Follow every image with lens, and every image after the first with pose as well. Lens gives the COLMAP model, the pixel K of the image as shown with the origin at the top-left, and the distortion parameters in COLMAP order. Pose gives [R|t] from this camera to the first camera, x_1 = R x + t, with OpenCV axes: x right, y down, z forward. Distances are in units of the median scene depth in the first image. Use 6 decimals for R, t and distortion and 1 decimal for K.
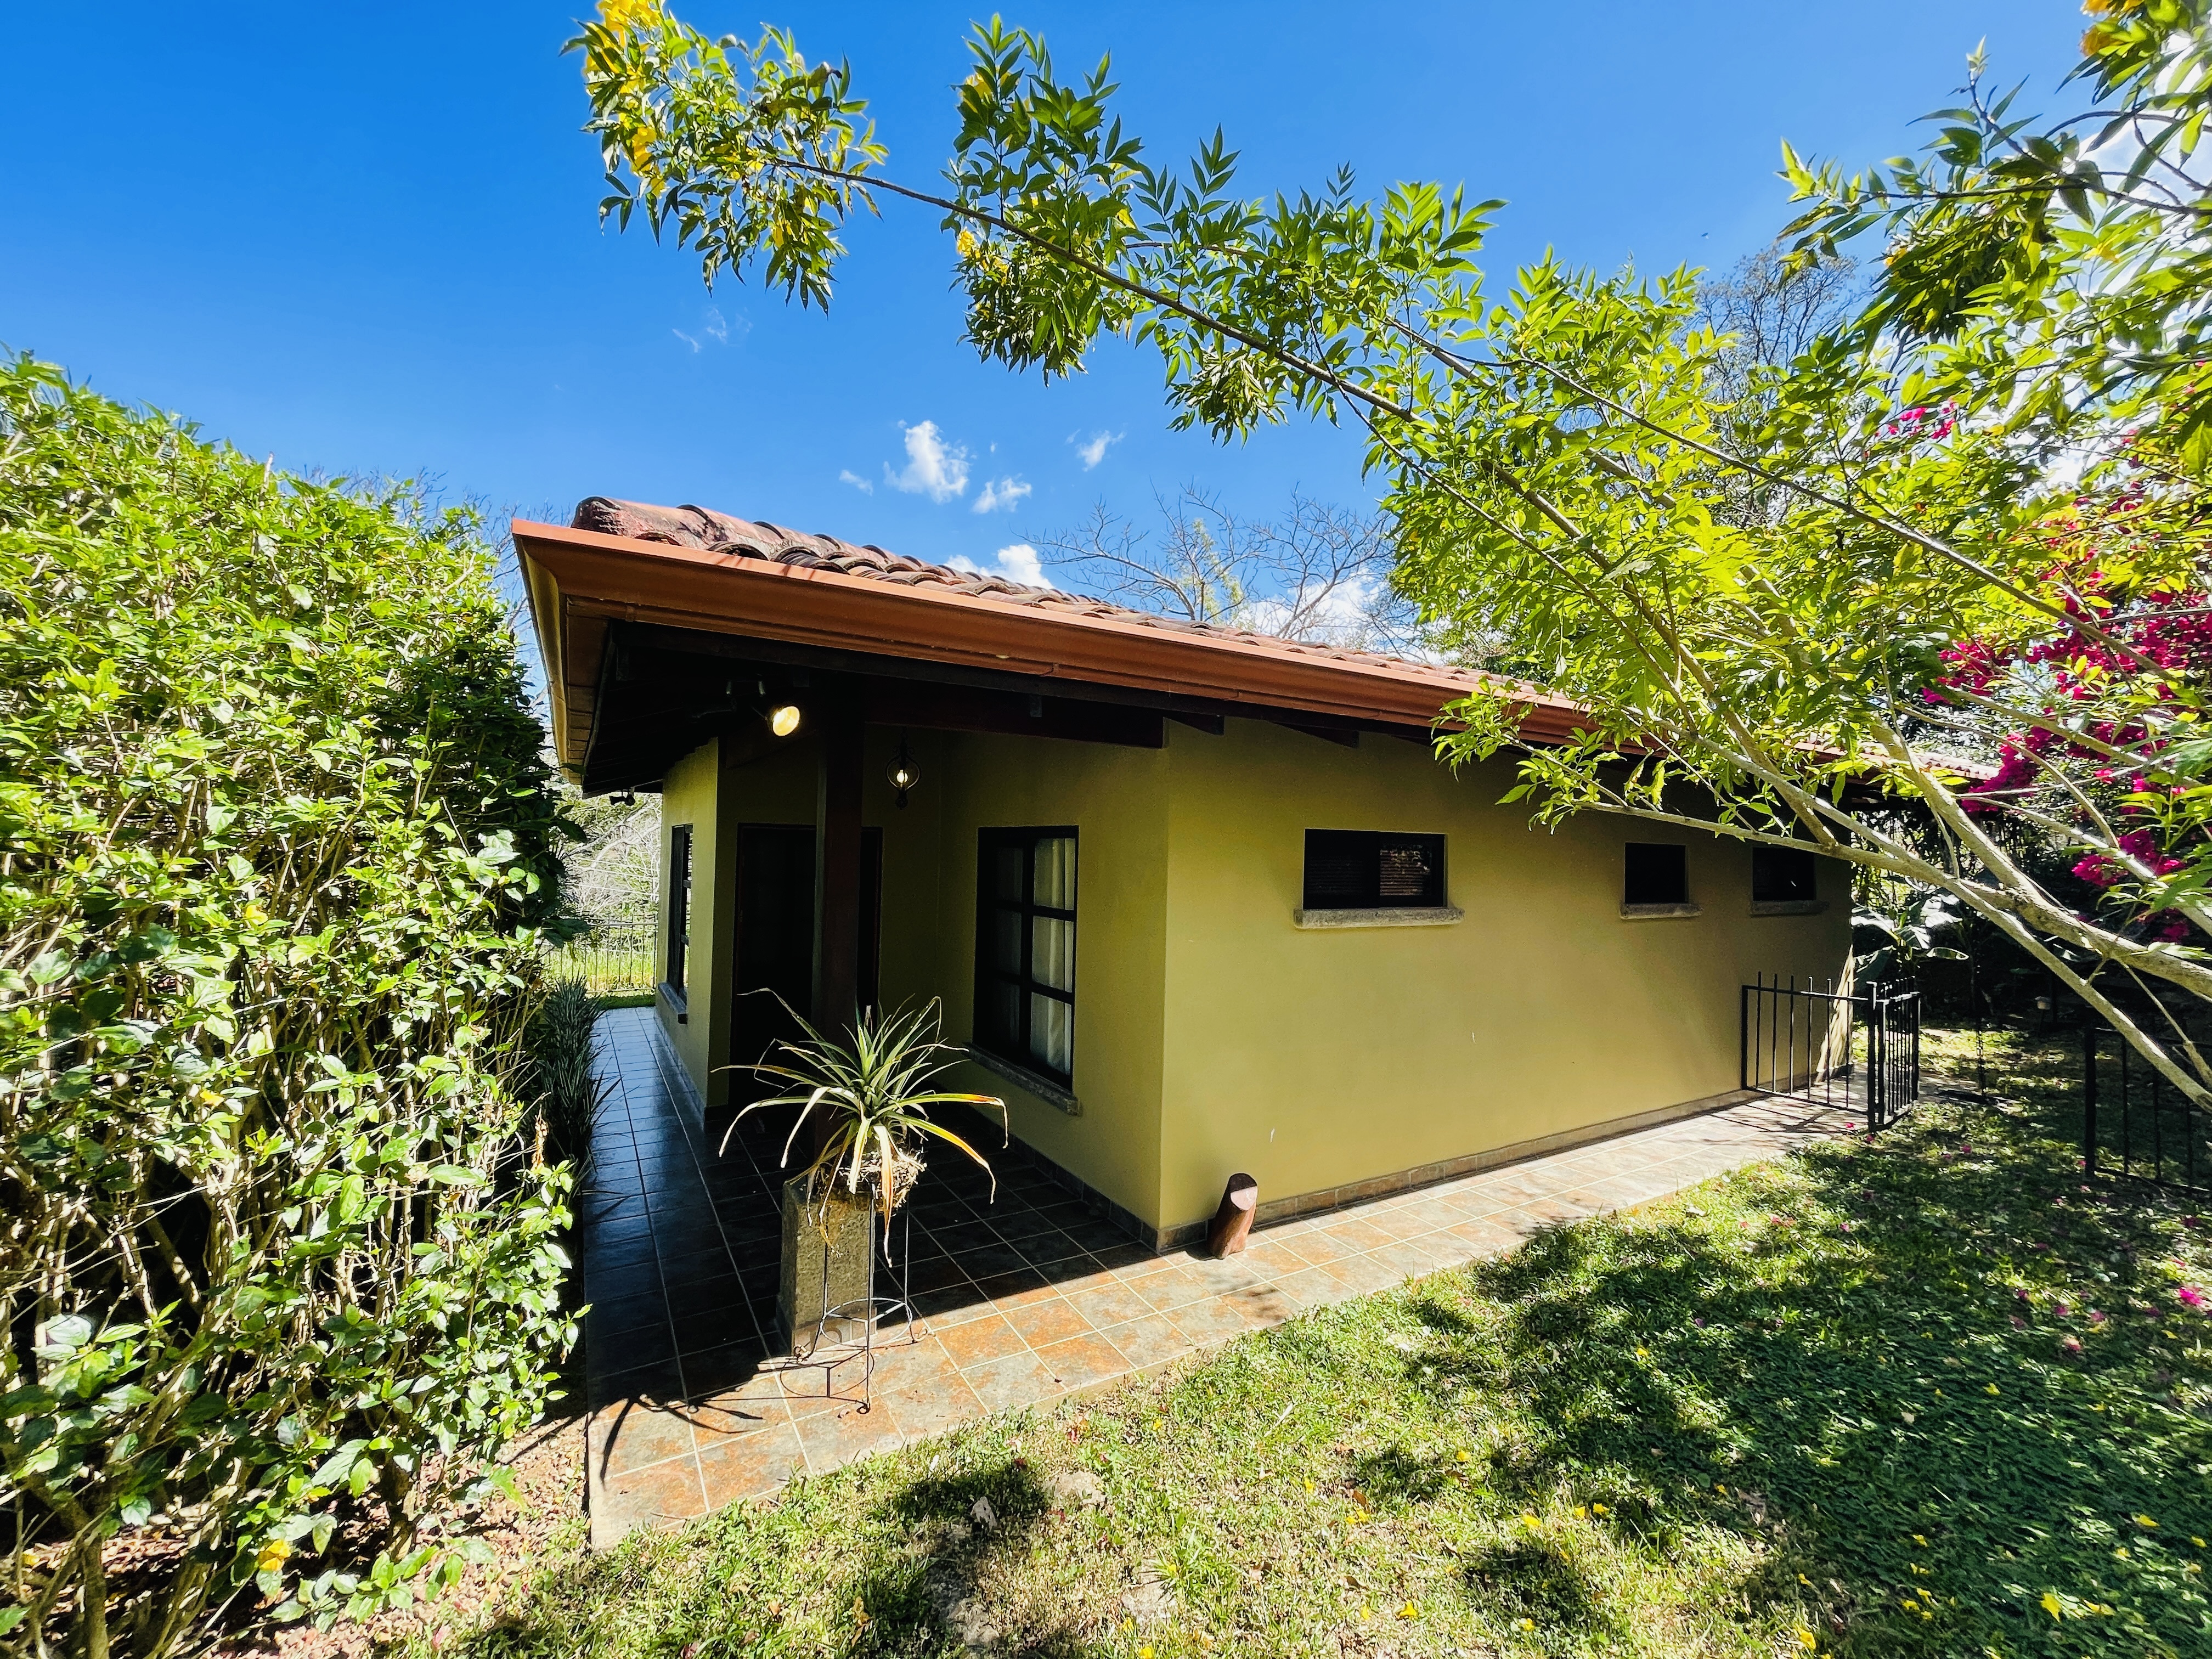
lens RADIAL K [[893.7, 0, 1103.3], [0, 893.7, 825.5], [0, 0, 1]] dist [-0.001454, -0.000614]
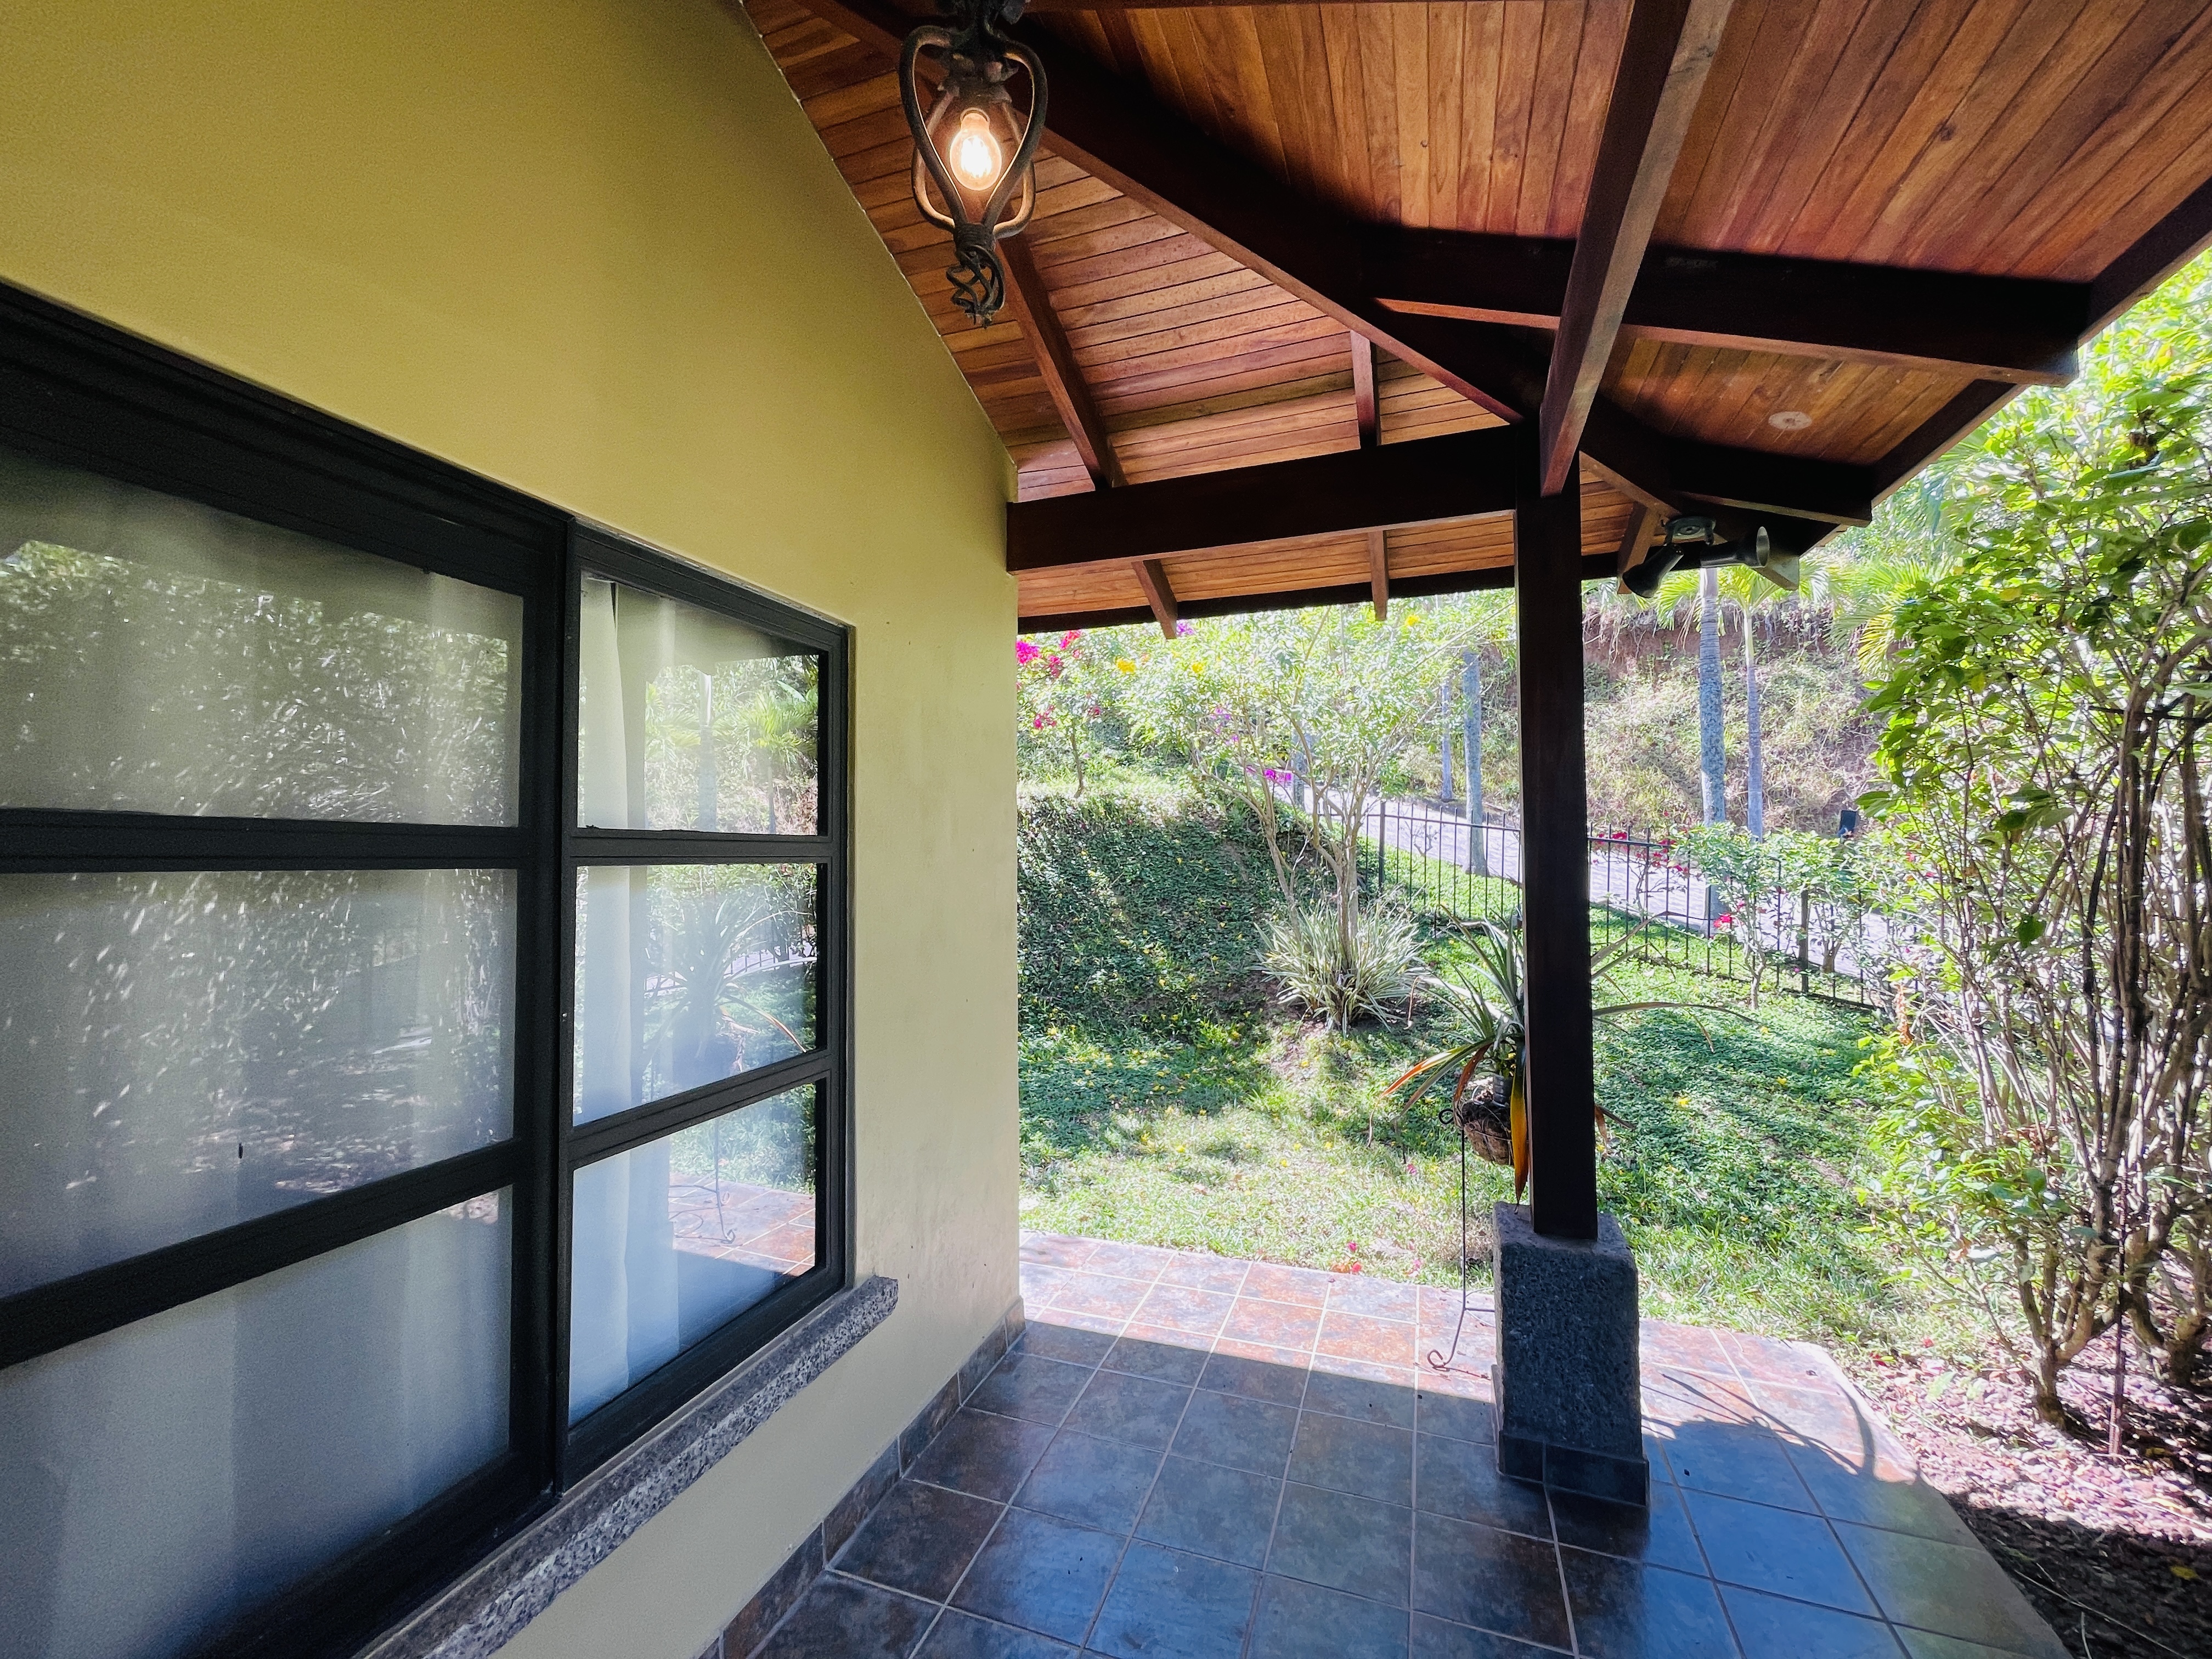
lens RADIAL K [[893.7, 0, 1103.3], [0, 893.7, 825.5], [0, 0, 1]] dist [-0.001454, -0.000614]
pose [[-0.636815, 0.009304, 0.770961, -0.548702], [-0.029840, 0.998881, -0.036703, 0.136246], [-0.770439, -0.046378, -0.635824, 1.543594]]
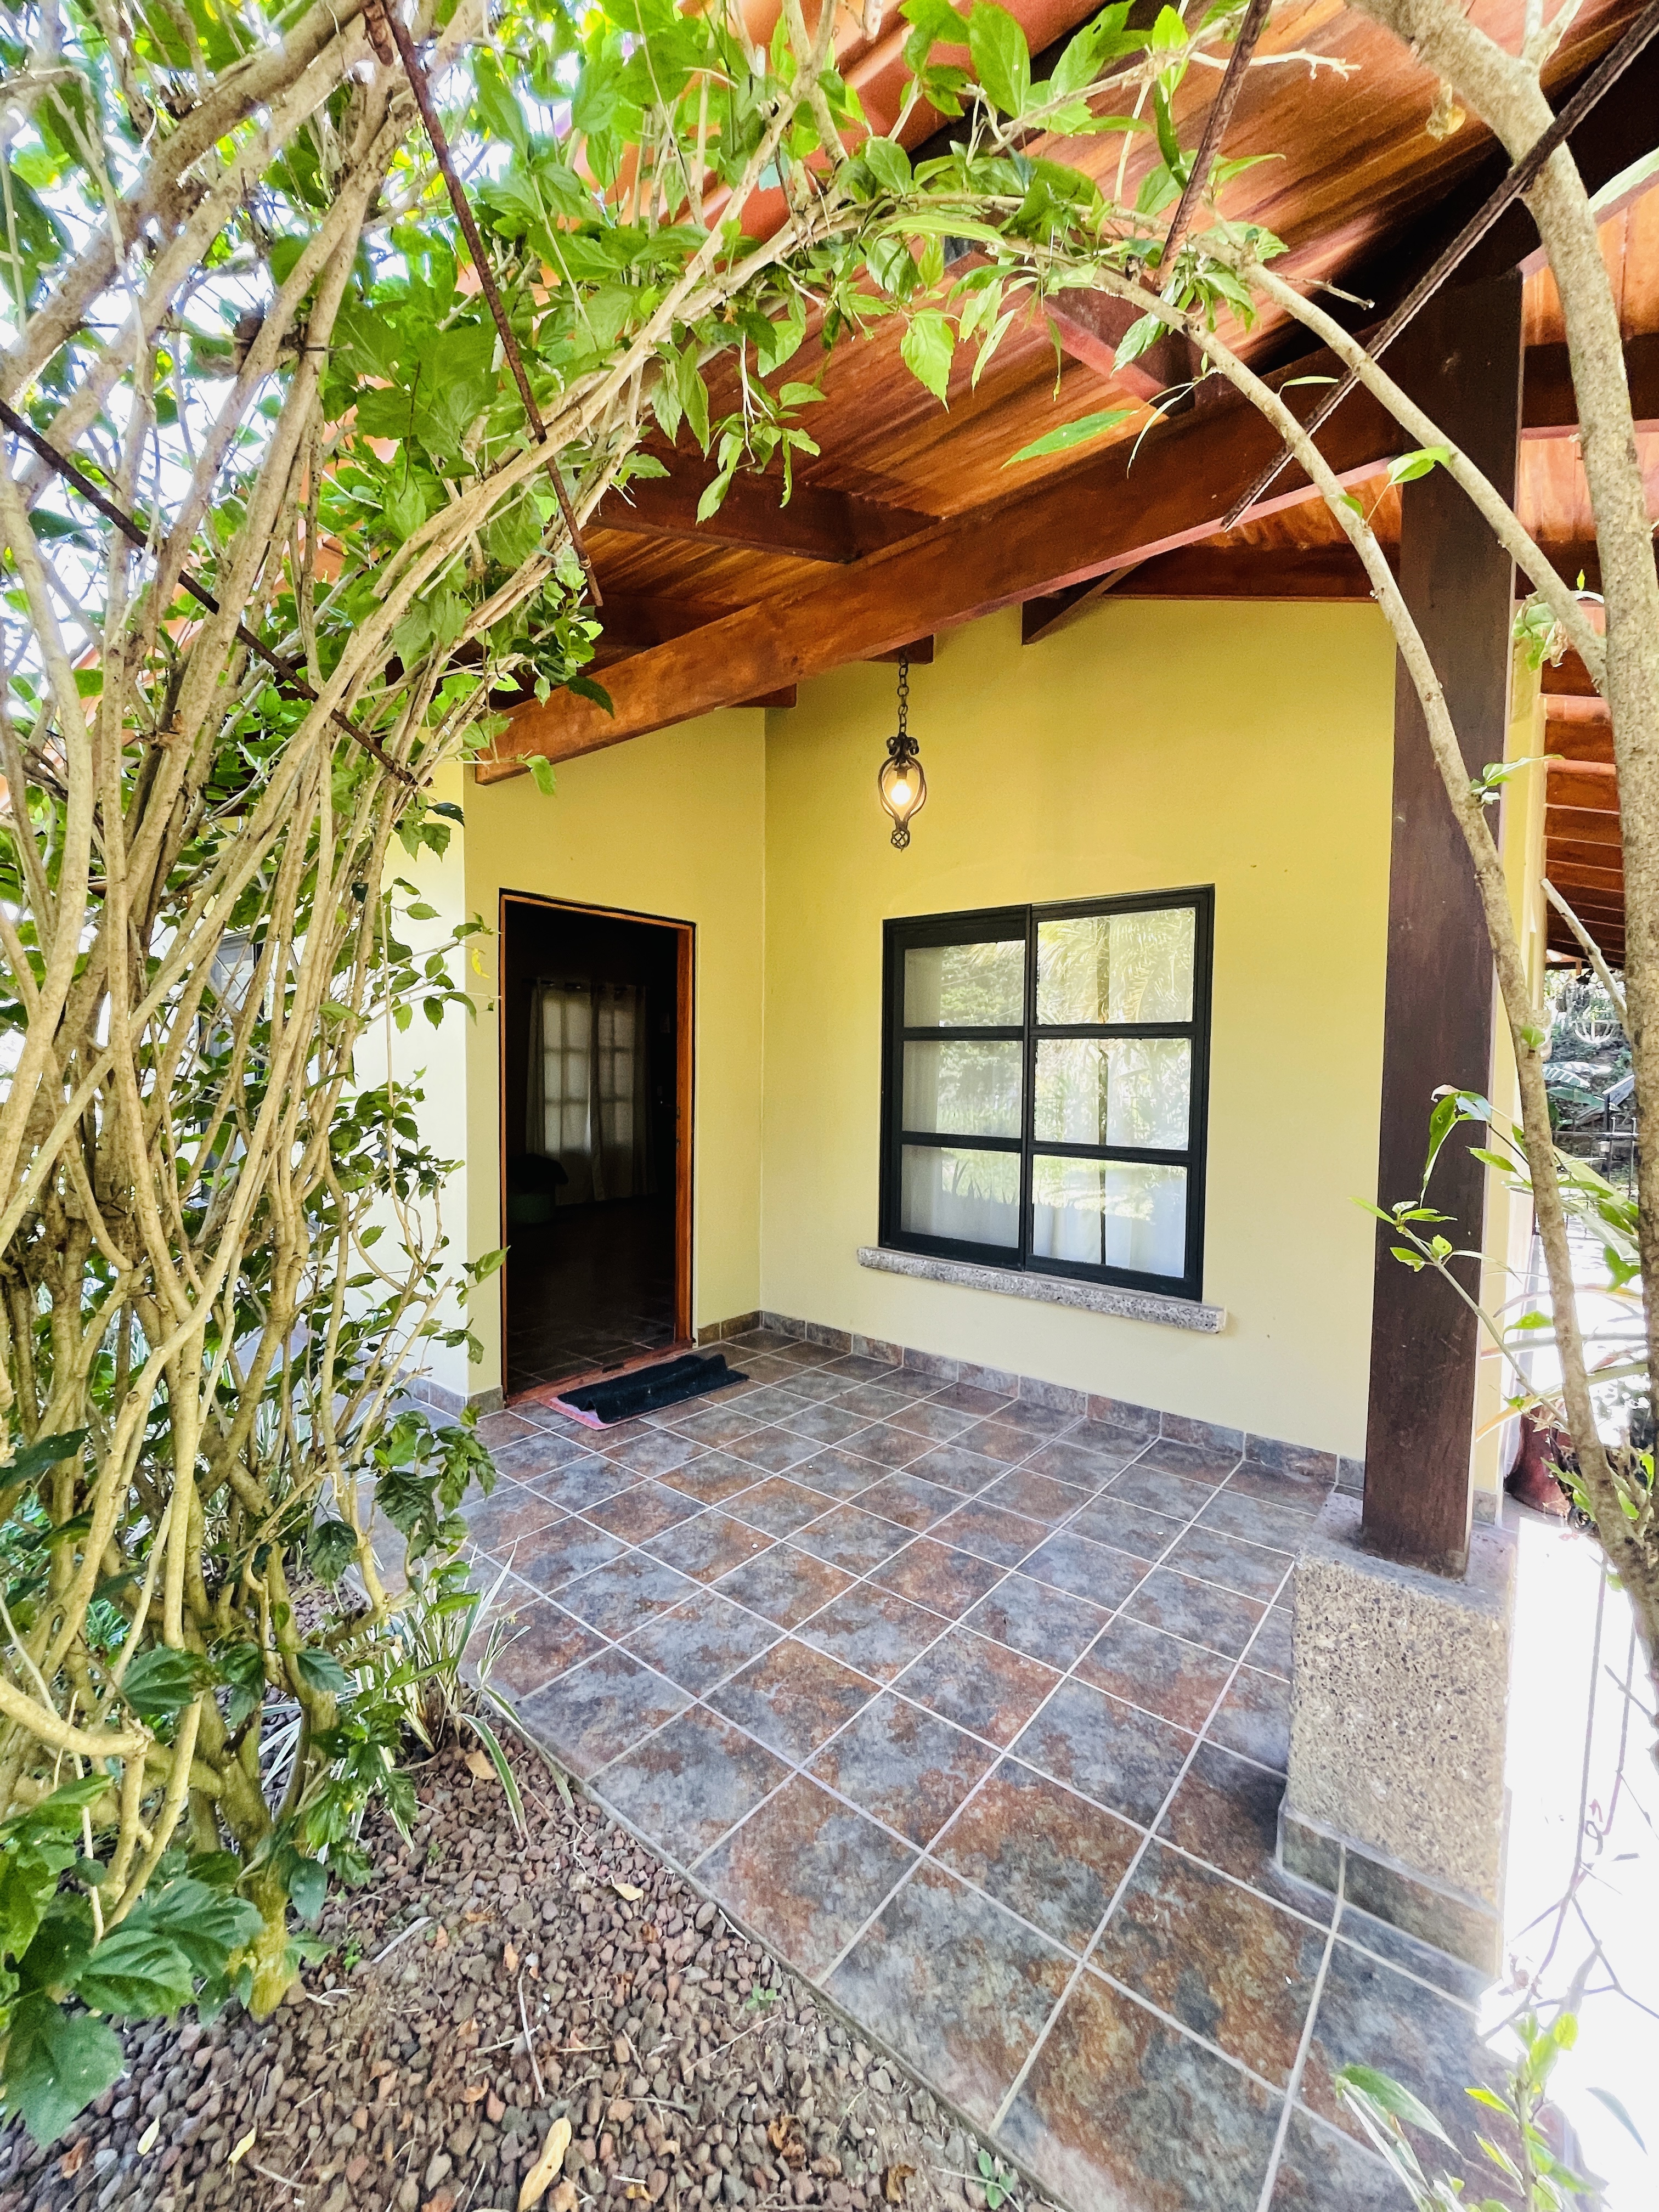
lens RADIAL K [[893.7, 0, 818.7], [0, 893.7, 1106.1], [0, 0, 1]] dist [-0.001454, -0.000614]
pose [[0.939244, -0.029368, 0.341991, -0.665953], [0.001975, 0.996779, 0.080174, 0.138834], [-0.343244, -0.074628, 0.936277, 0.652774]]
